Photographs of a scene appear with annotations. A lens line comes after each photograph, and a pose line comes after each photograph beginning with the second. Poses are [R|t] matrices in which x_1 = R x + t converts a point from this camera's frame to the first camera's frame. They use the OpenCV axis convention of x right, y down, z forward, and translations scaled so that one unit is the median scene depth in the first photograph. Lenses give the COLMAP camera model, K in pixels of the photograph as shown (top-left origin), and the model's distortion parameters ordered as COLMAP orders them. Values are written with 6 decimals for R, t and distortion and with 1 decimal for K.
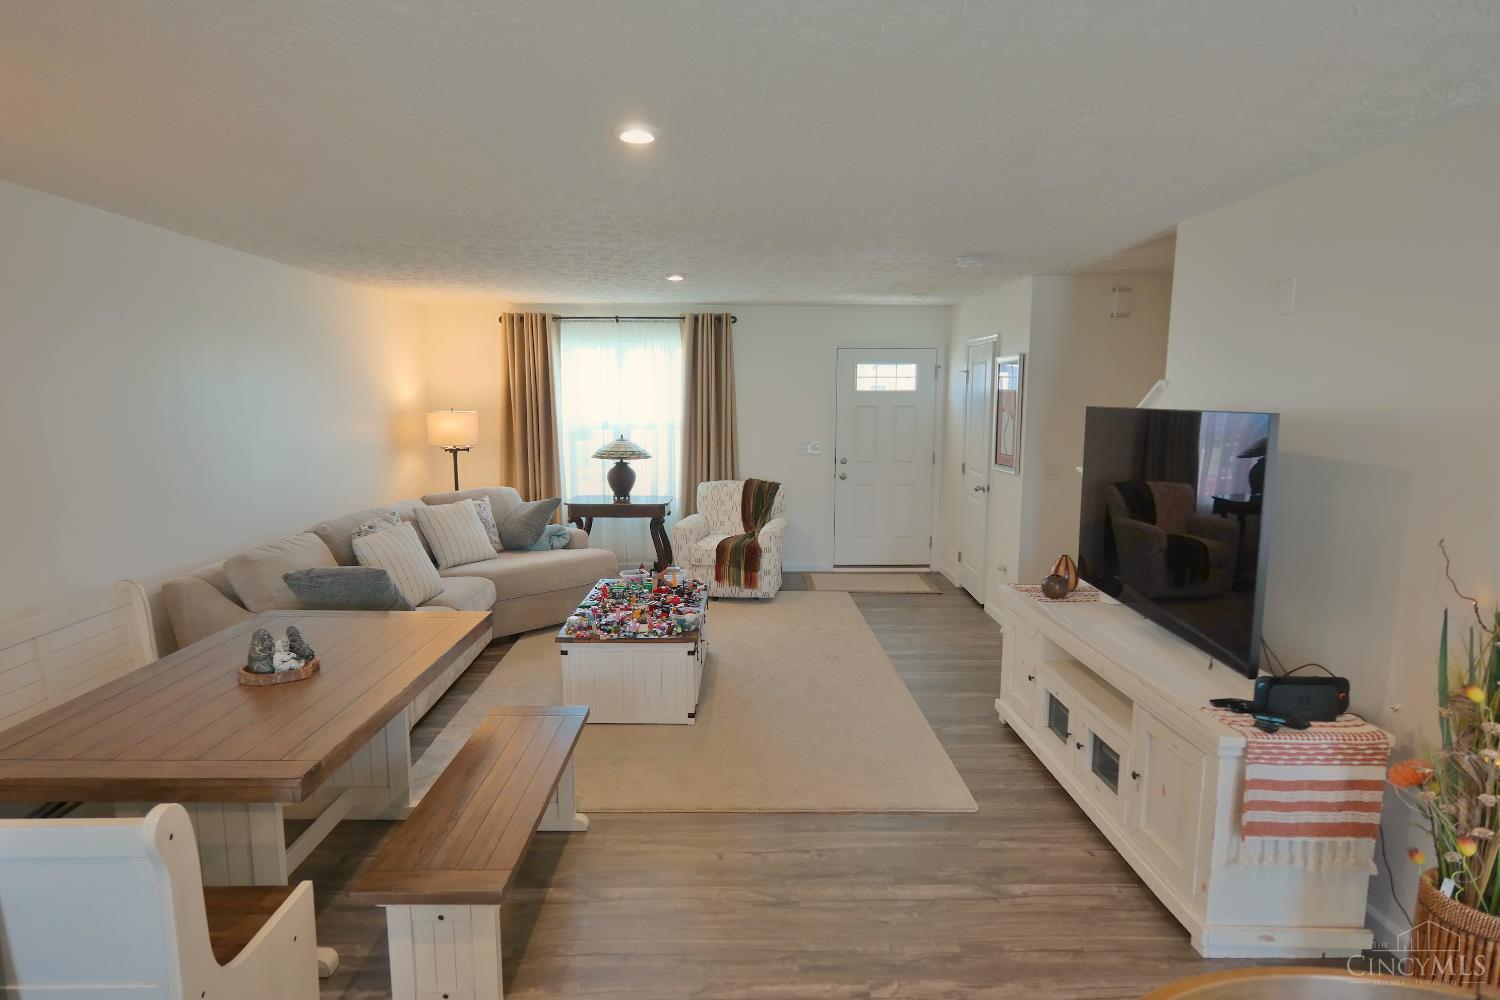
lens RADIAL K [[821.9, 0, 733.2], [0, 821.9, 512.4], [0, 0, 1]] dist [-0.007847, 0.019306]
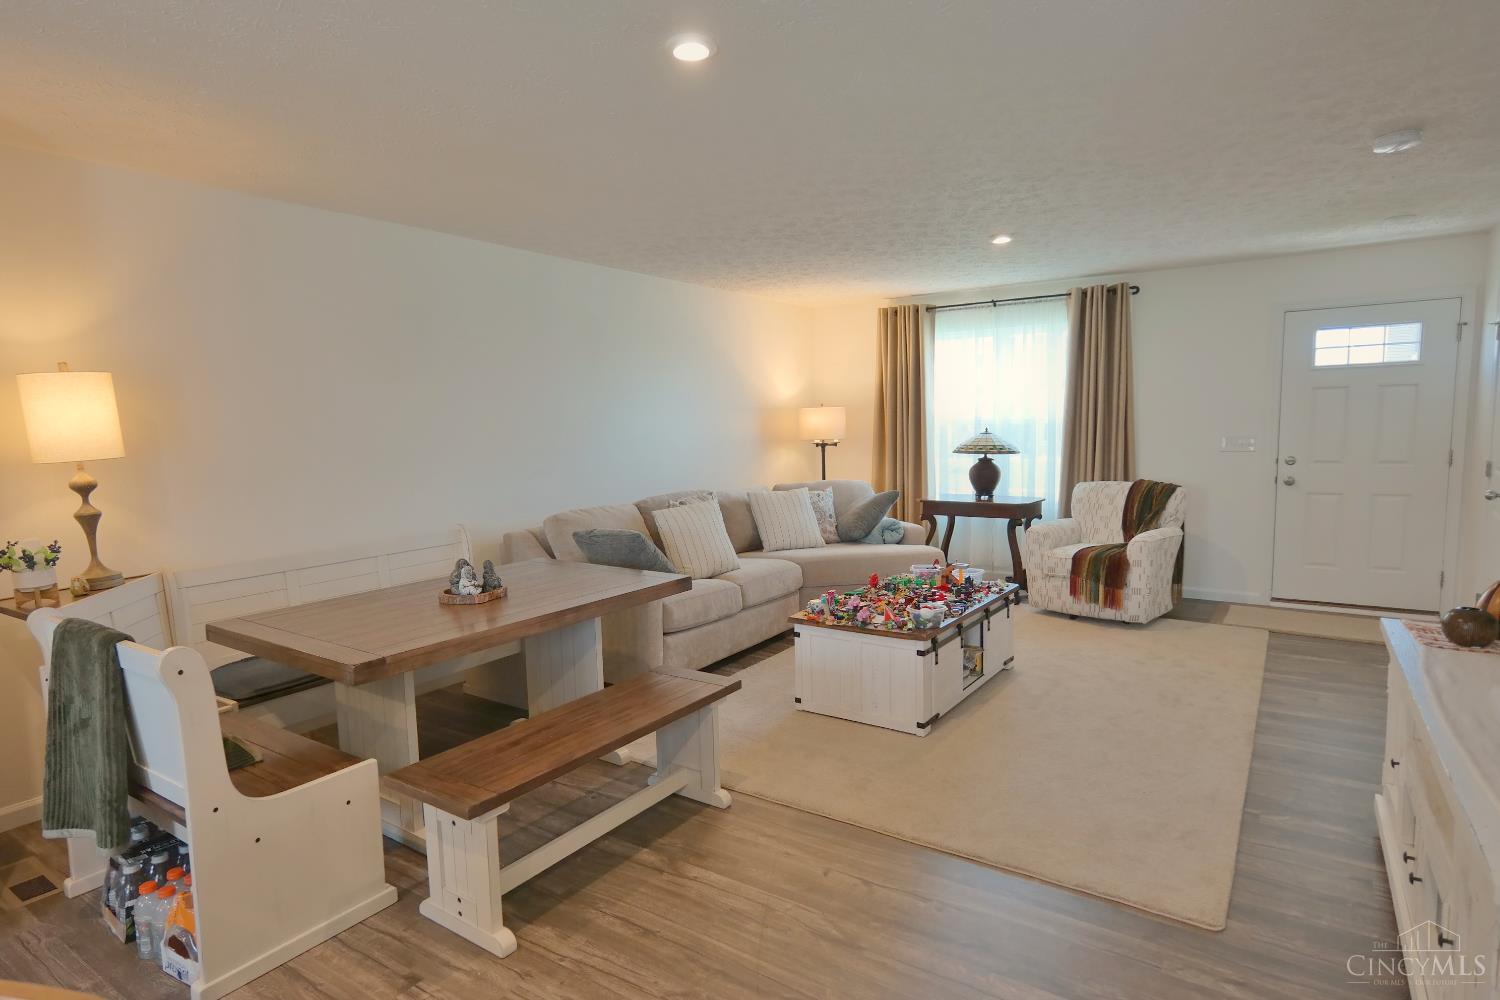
lens RADIAL K [[817.8, 0, 738.0], [0, 817.8, 514.6], [0, 0, 1]] dist [-0.005878, 0.016904]
pose [[0.818910, 0.045815, -0.572091, 0.175636], [-0.059781, 0.998196, -0.005633, 0.025364], [0.570801, 0.038813, 0.820171, 0.106668]]
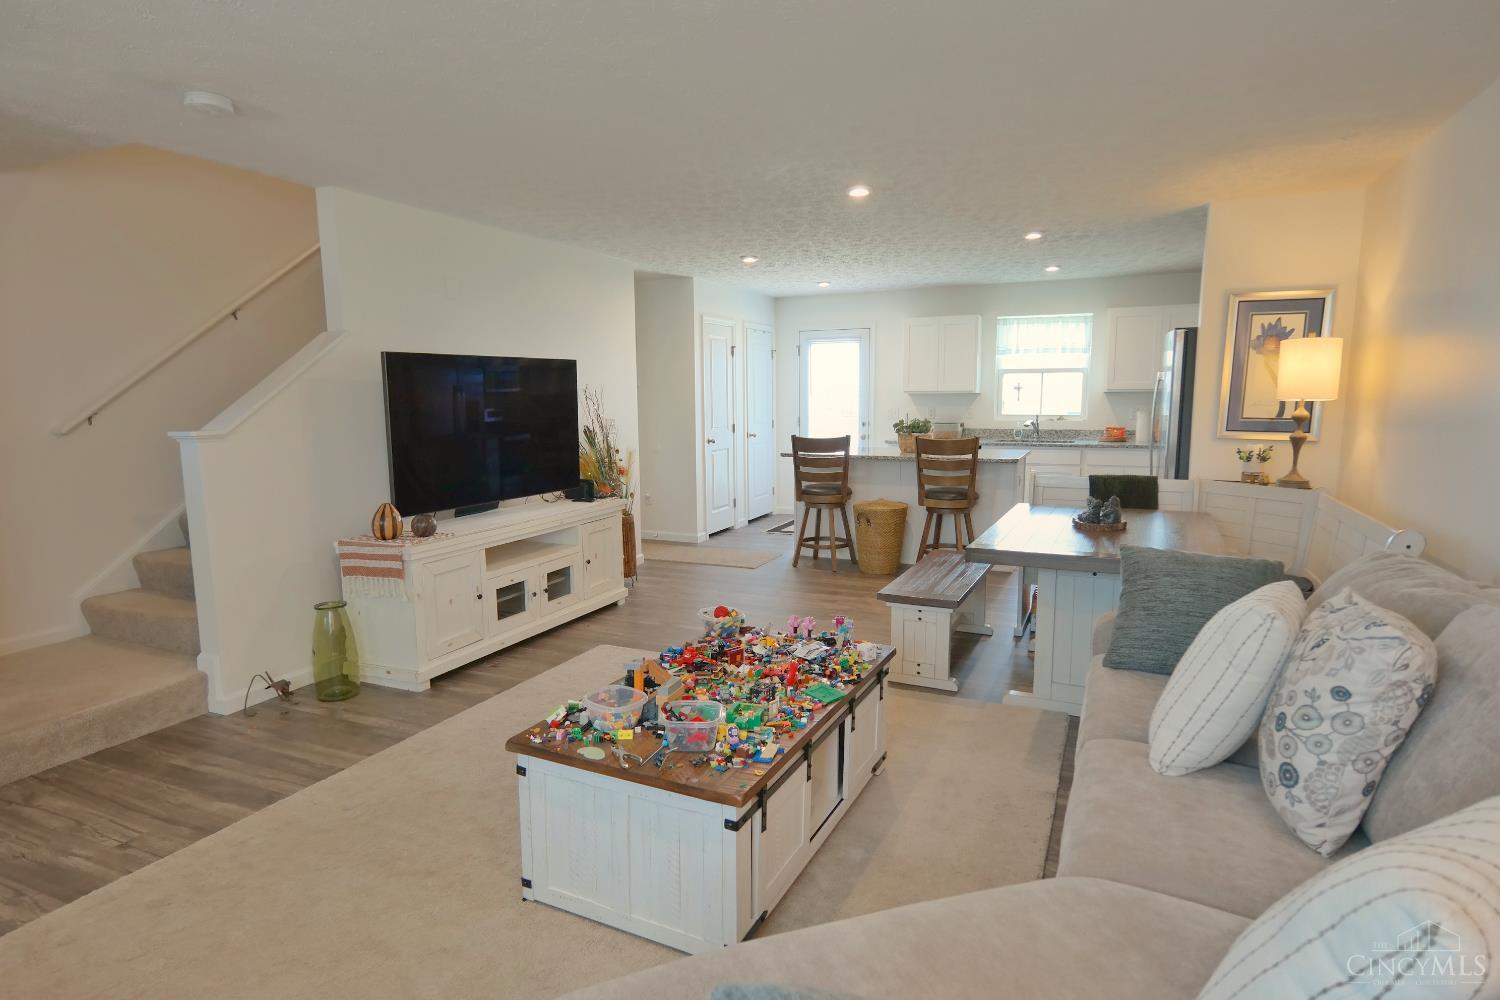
lens RADIAL K [[817.8, 0, 738.0], [0, 817.8, 514.6], [0, 0, 1]] dist [-0.005878, 0.016904]
pose [[-0.902966, -0.055397, 0.426127, -0.246533], [0.071562, 0.958422, 0.276237, -0.109274], [-0.423712, 0.279927, -0.861457, 1.038801]]
